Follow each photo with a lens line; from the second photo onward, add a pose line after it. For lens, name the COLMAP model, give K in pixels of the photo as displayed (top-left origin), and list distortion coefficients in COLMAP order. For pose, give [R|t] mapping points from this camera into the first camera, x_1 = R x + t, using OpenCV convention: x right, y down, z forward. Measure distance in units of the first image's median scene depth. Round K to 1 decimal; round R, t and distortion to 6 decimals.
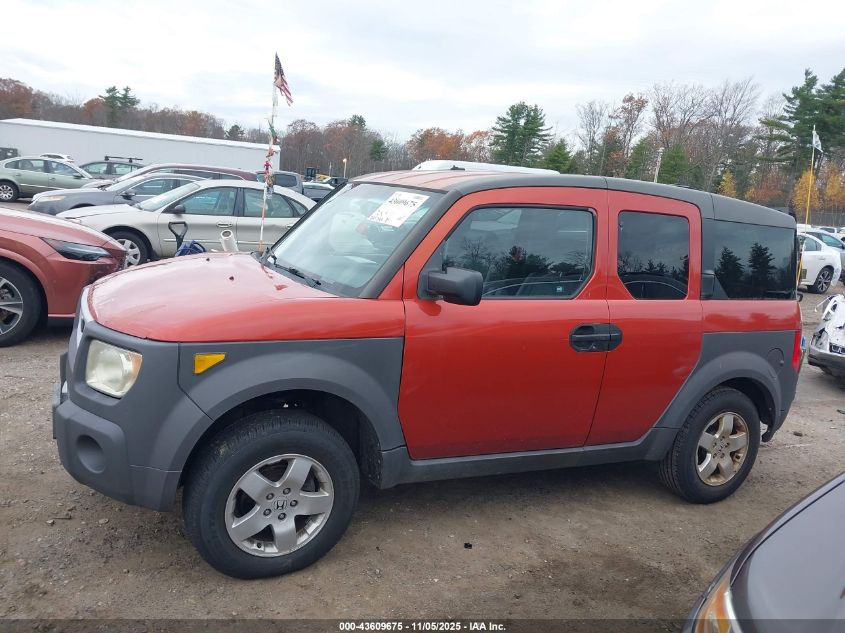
lens RADIAL K [[692.4, 0, 450.3], [0, 692.4, 312.3], [0, 0, 1]] dist [0.024938, -0.024288]
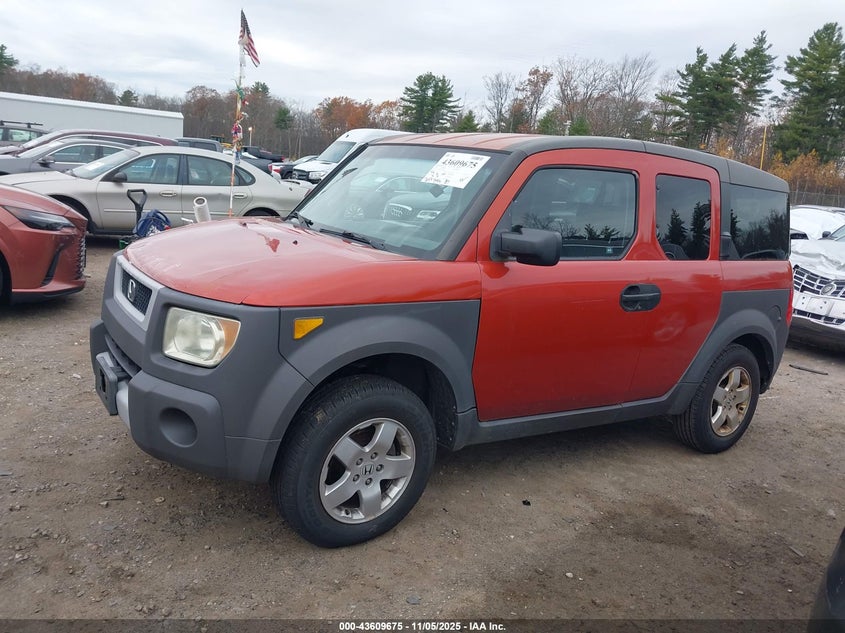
lens RADIAL K [[692.4, 0, 445.0], [0, 692.4, 315.4], [0, 0, 1]] dist [0.024938, -0.024288]
pose [[0.990591, -0.024384, 0.134662, -0.216276], [0.018661, 0.998875, 0.043604, 0.013076], [-0.135574, -0.040681, 0.989932, 0.015348]]
